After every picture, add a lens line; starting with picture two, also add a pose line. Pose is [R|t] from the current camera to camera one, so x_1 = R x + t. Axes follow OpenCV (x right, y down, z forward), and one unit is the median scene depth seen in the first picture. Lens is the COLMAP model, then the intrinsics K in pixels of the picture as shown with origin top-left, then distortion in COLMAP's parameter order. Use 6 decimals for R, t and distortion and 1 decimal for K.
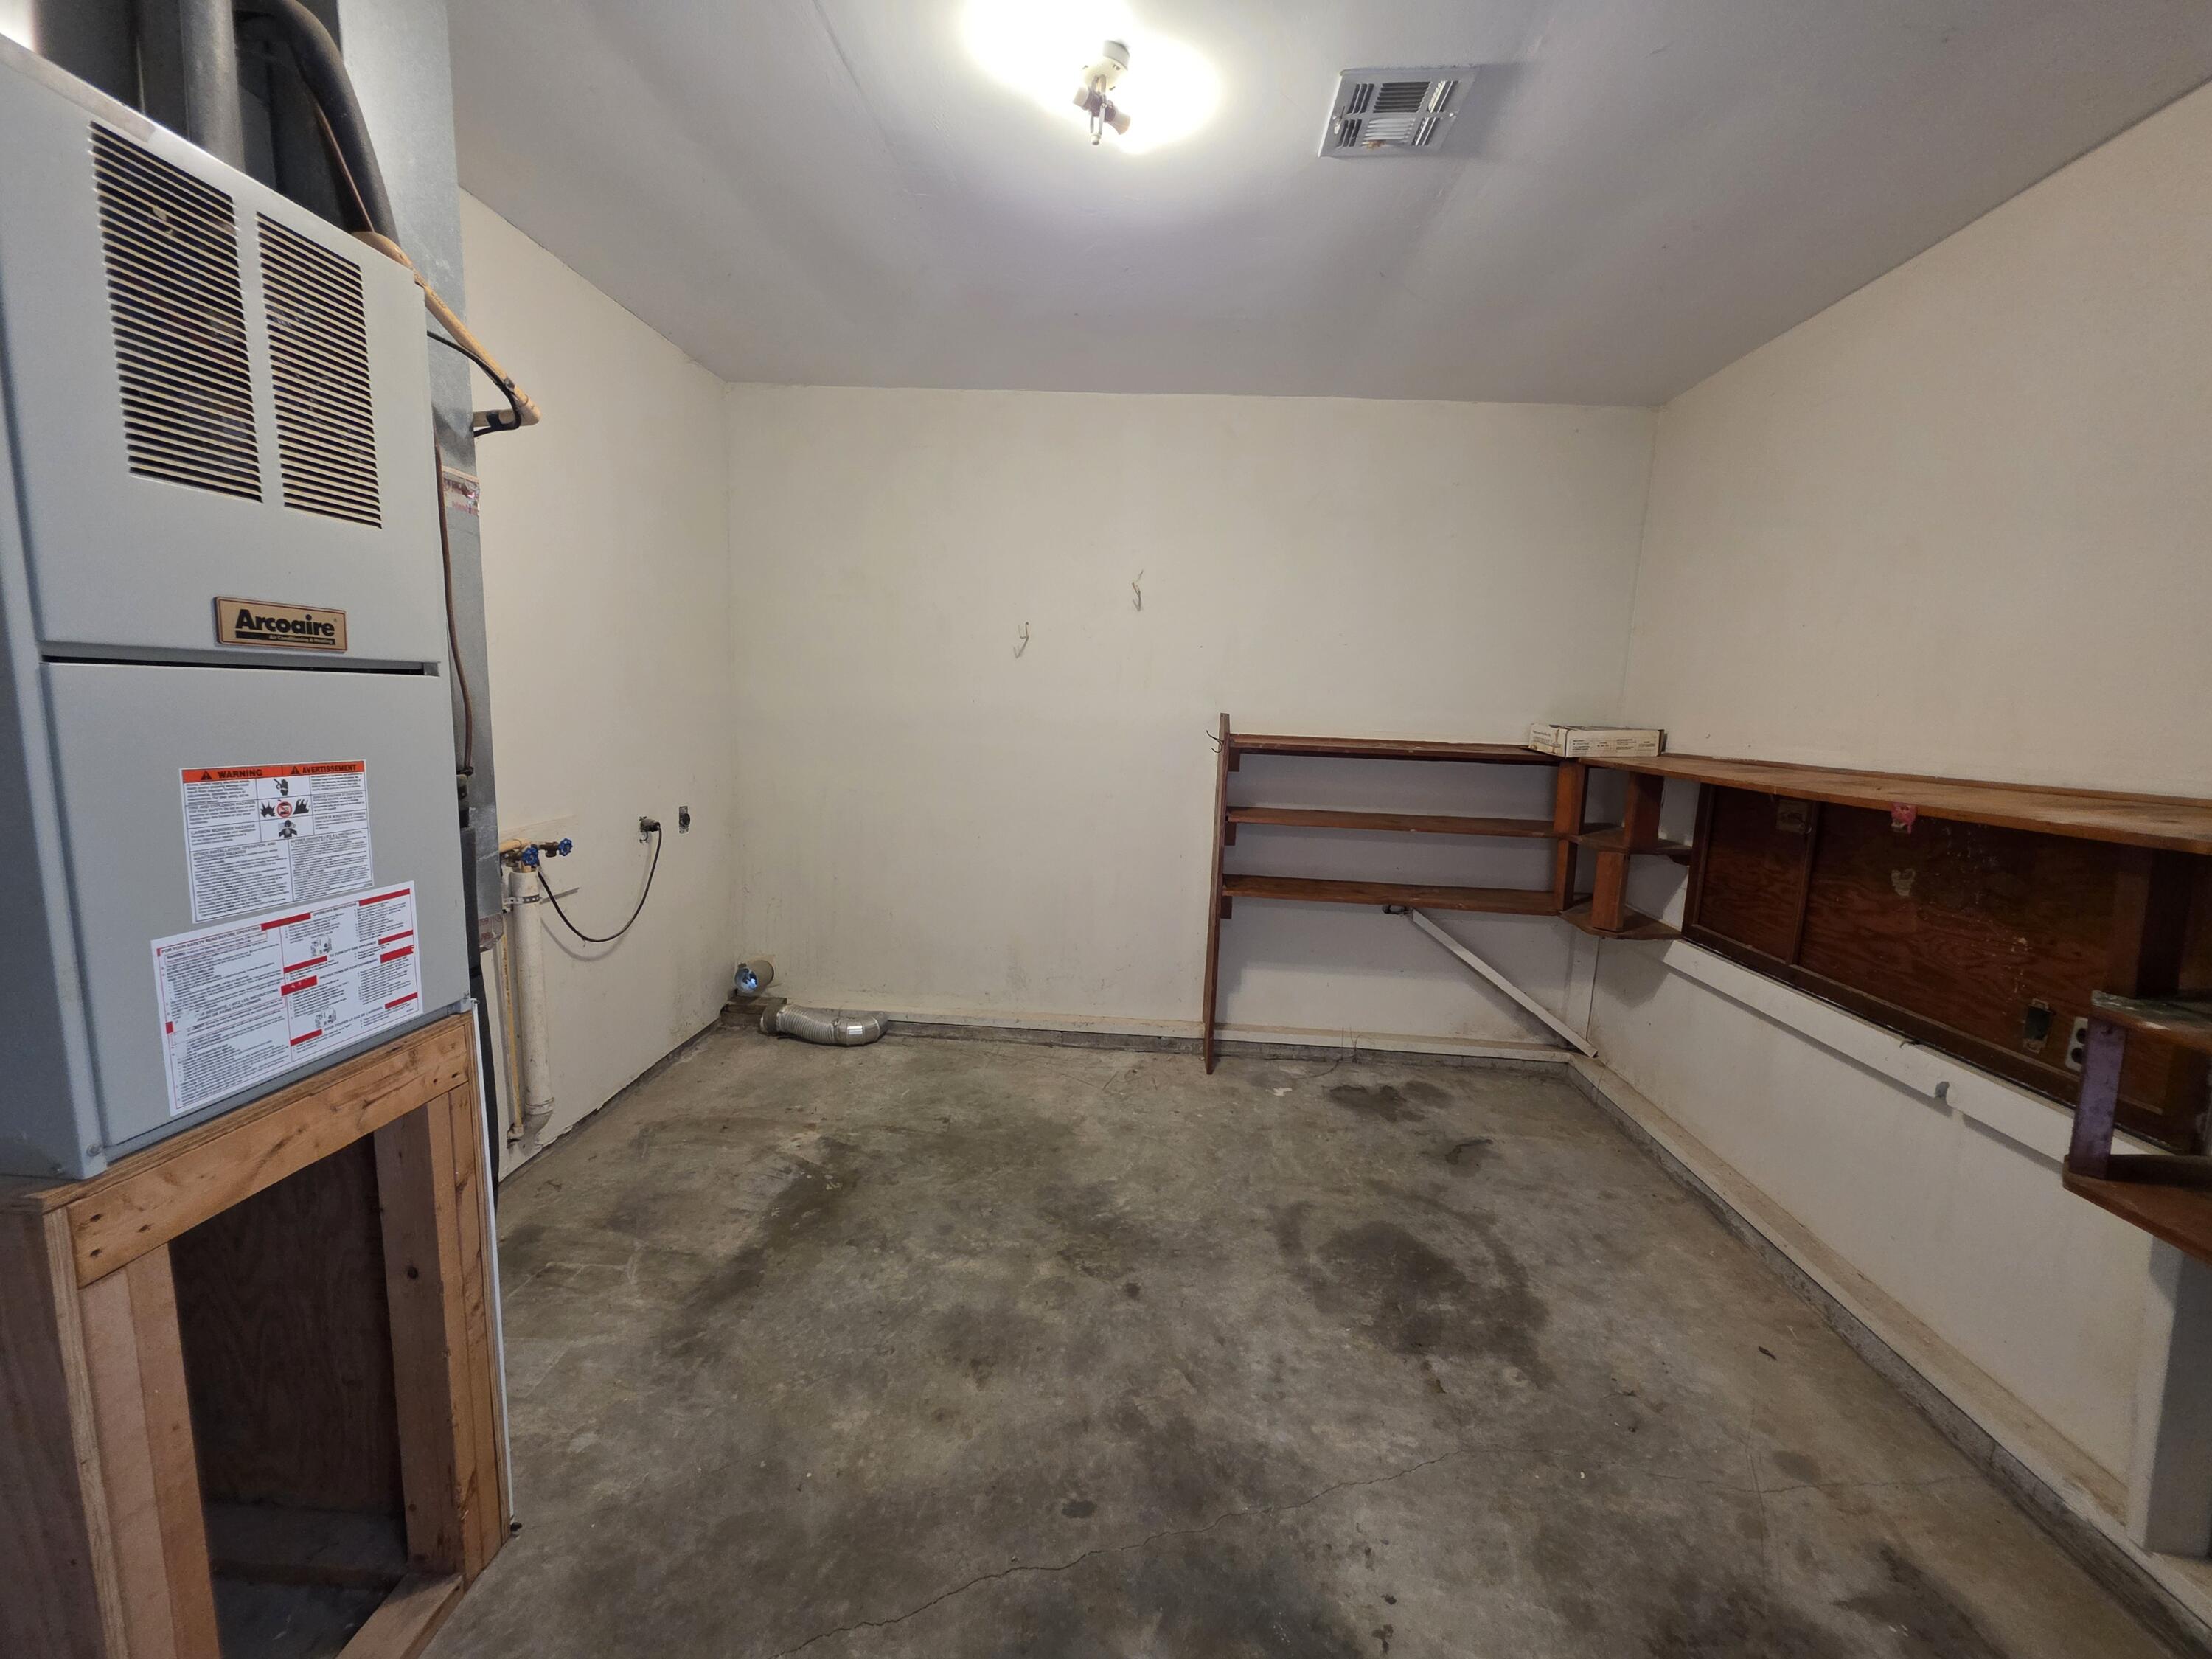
lens RADIAL K [[884.9, 0, 1110.8], [0, 884.9, 829.6], [0, 0, 1]] dist [0.000247, 0.000360]
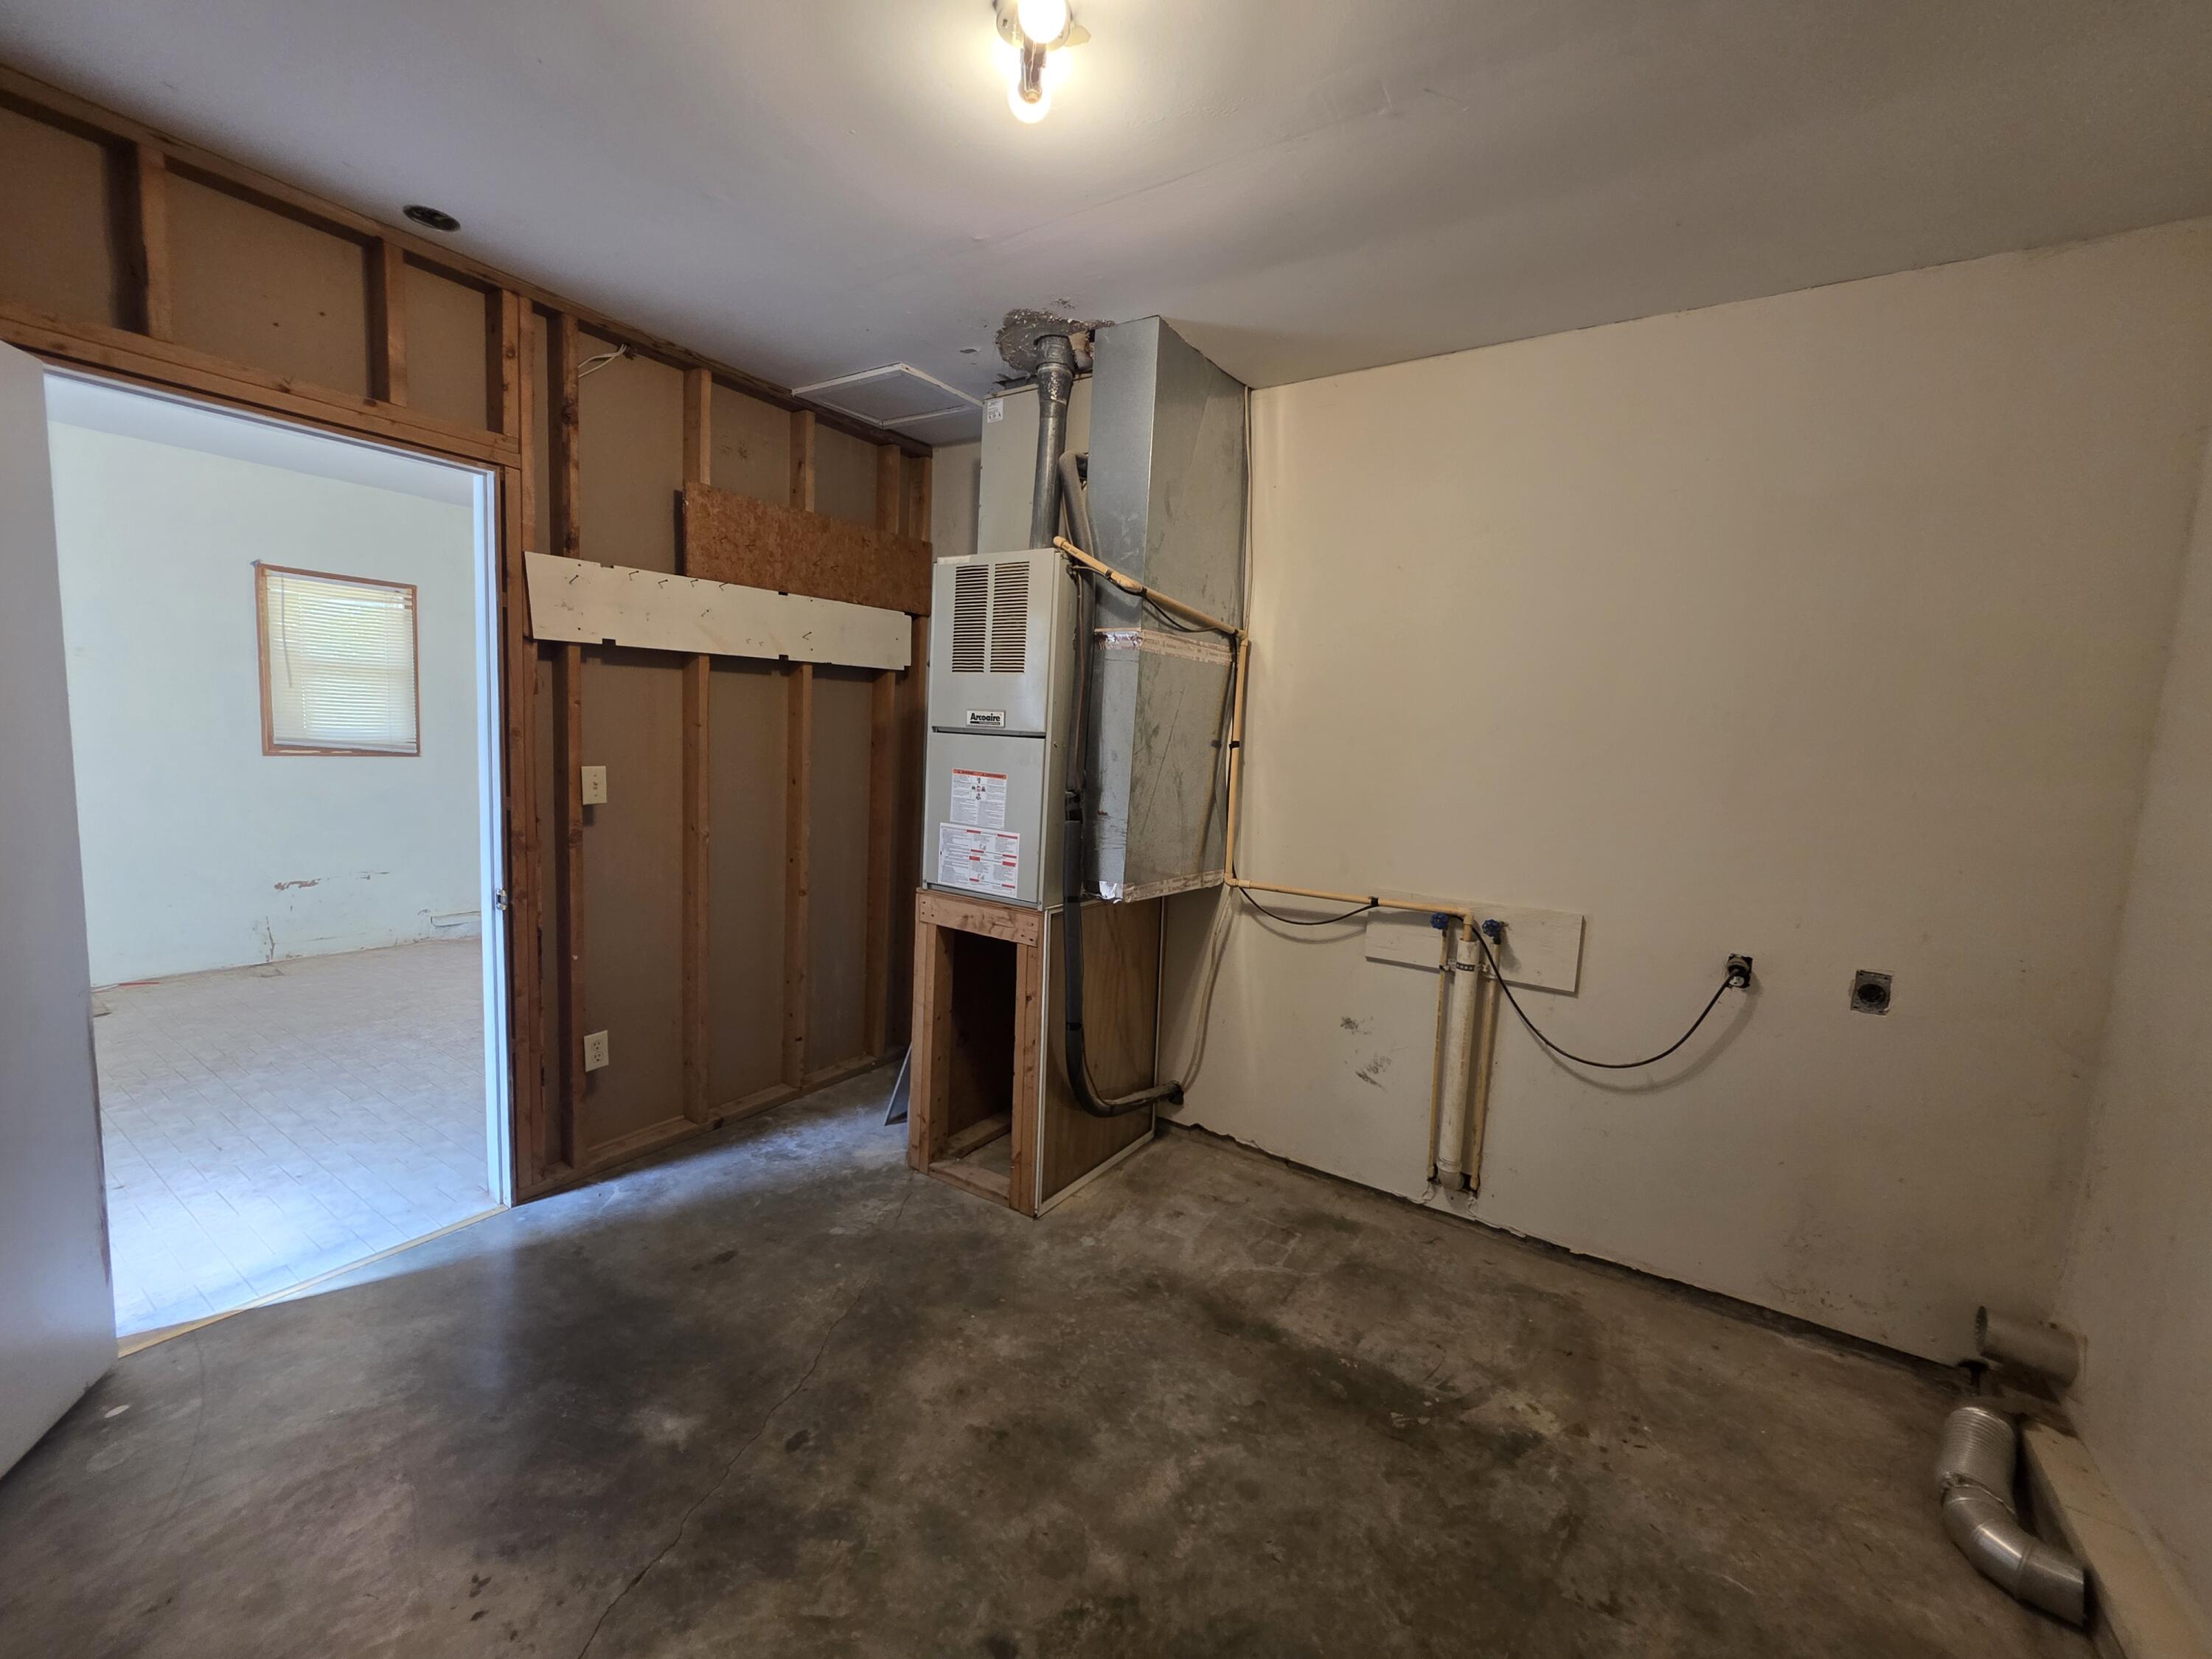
lens RADIAL K [[891.1, 0, 1111.8], [0, 891.1, 823.8], [0, 0, 1]] dist [-0.000043, -0.000179]
pose [[-0.495400, 0.021234, -0.868405, 0.618787], [-0.196696, 0.970993, 0.135952, -0.193655], [0.846102, 0.238162, -0.476854, 1.425283]]
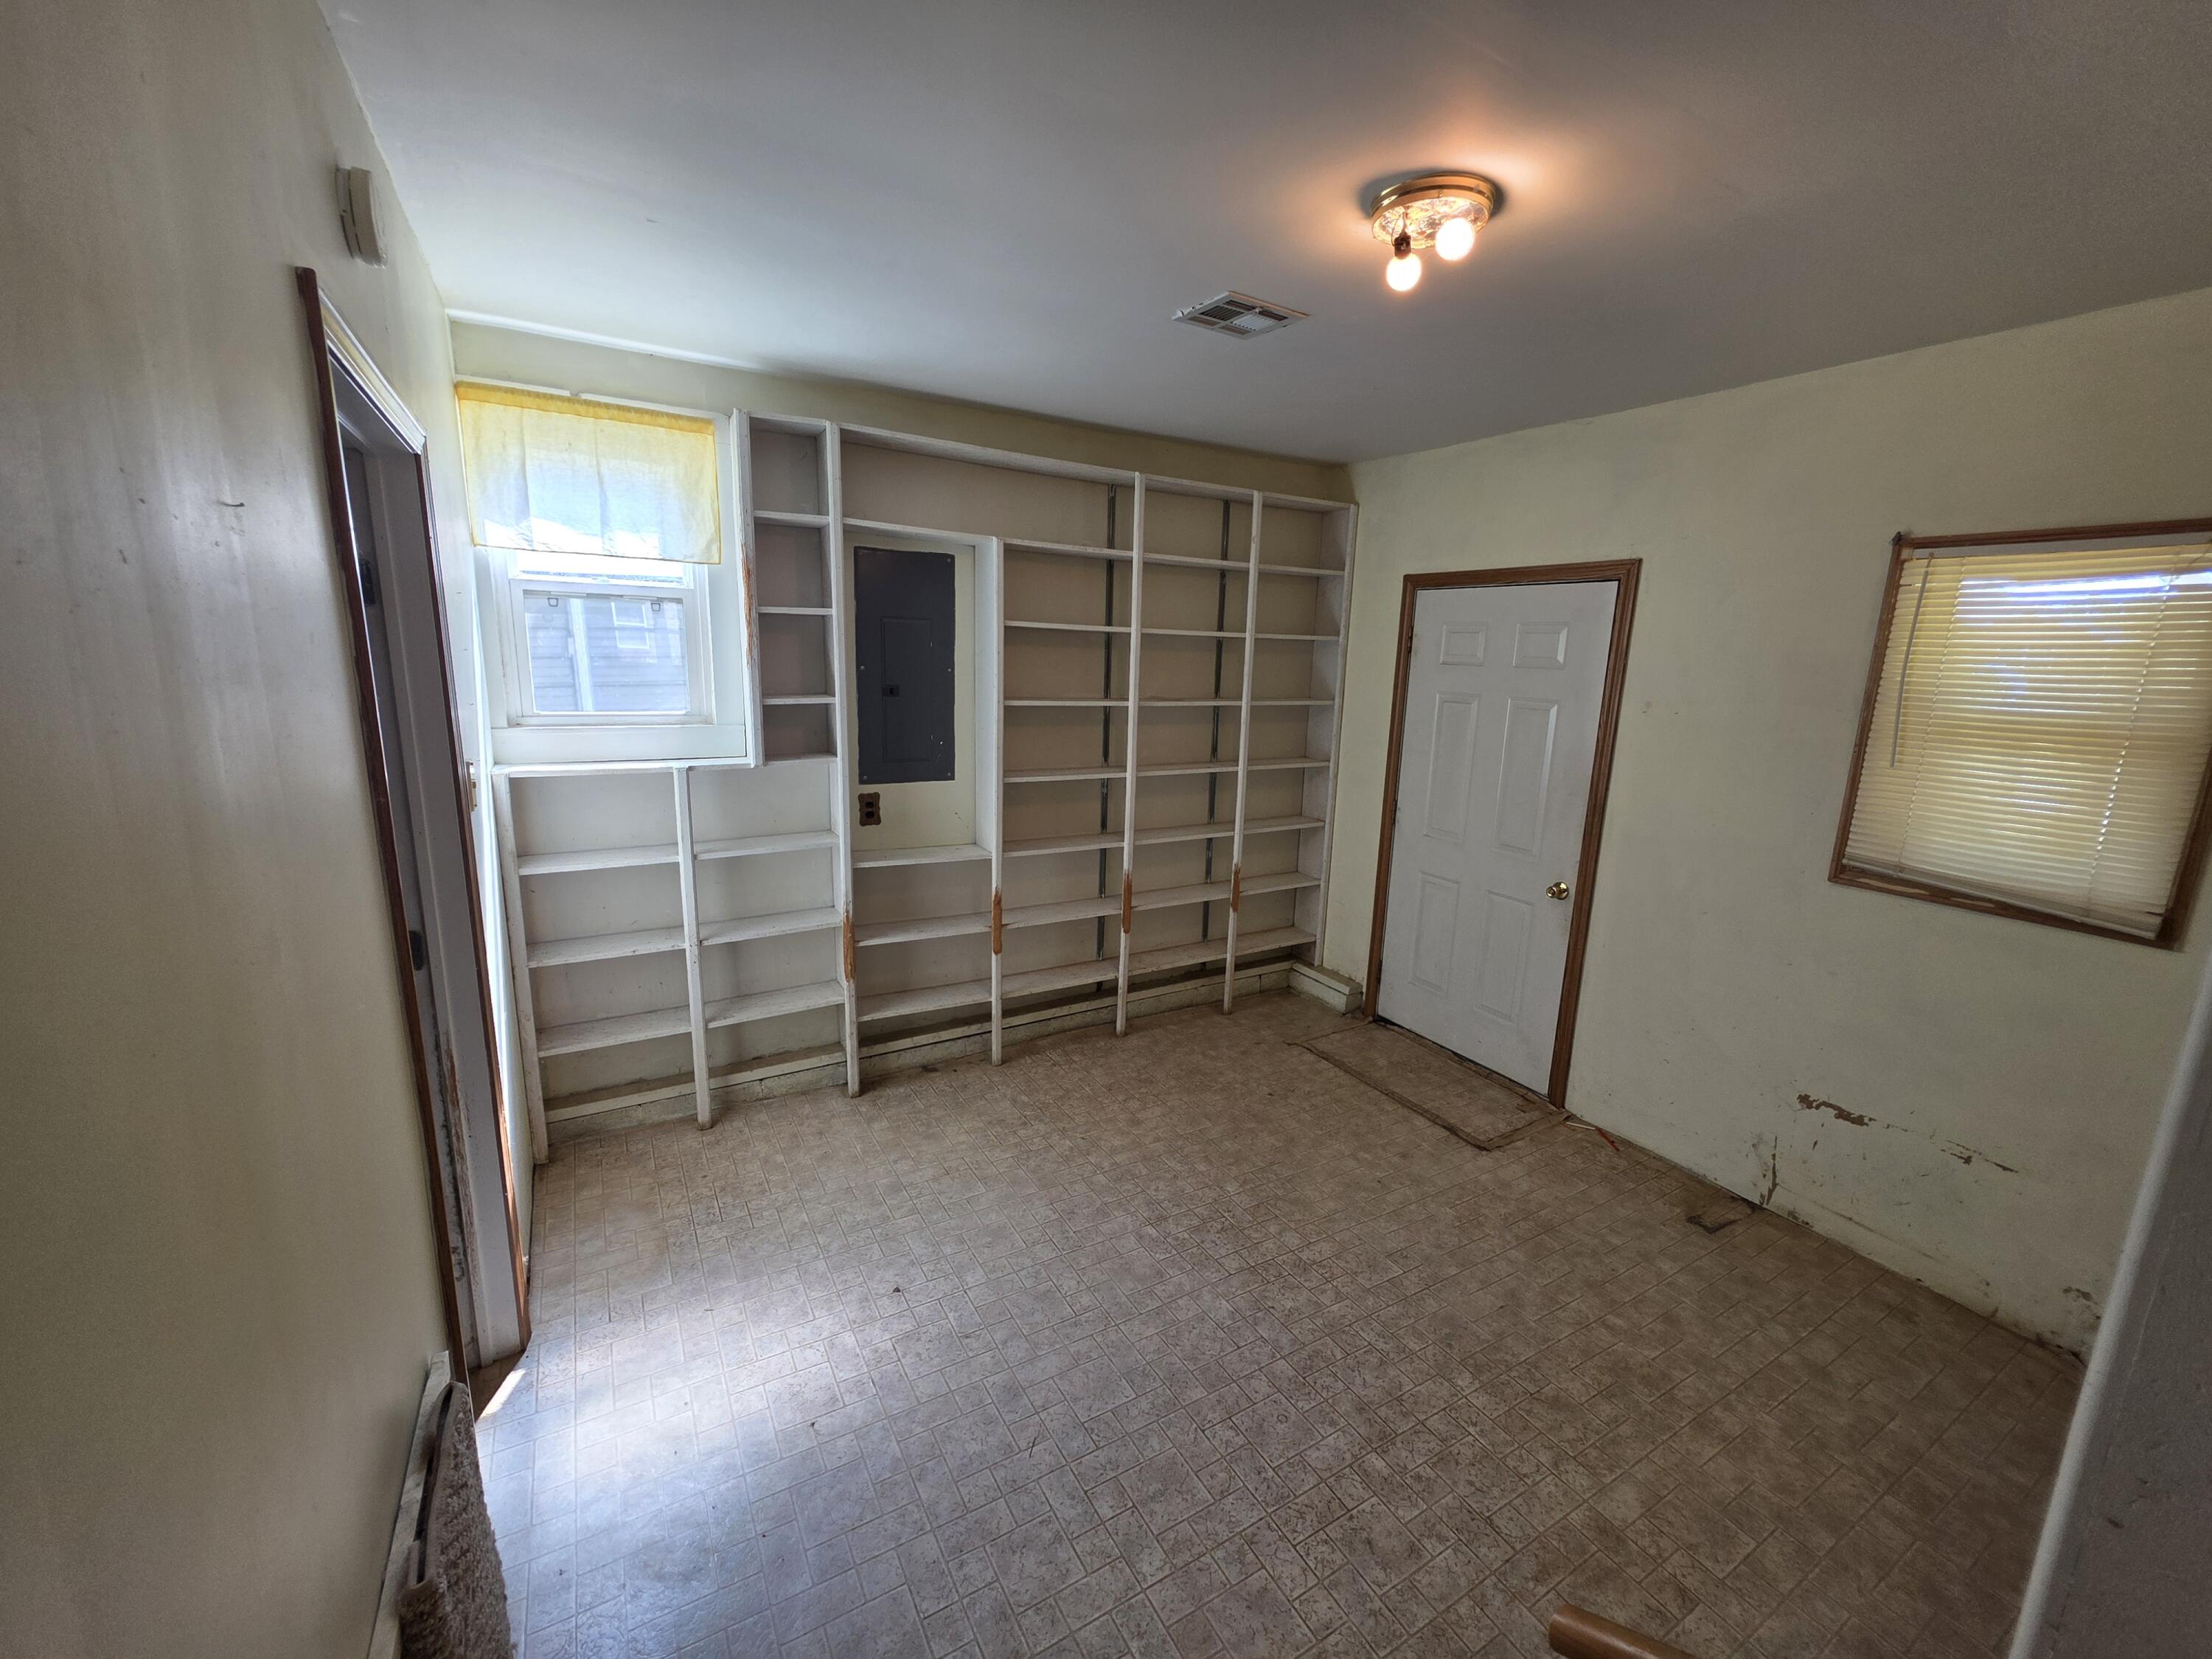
lens RADIAL K [[884.9, 0, 1110.8], [0, 884.9, 829.6], [0, 0, 1]] dist [0.000247, 0.000360]
pose [[-0.555691, -0.226013, 0.800078, -0.851932], [0.063737, 0.947926, 0.312047, -0.170835], [-0.828942, 0.224396, -0.512349, -0.144696]]
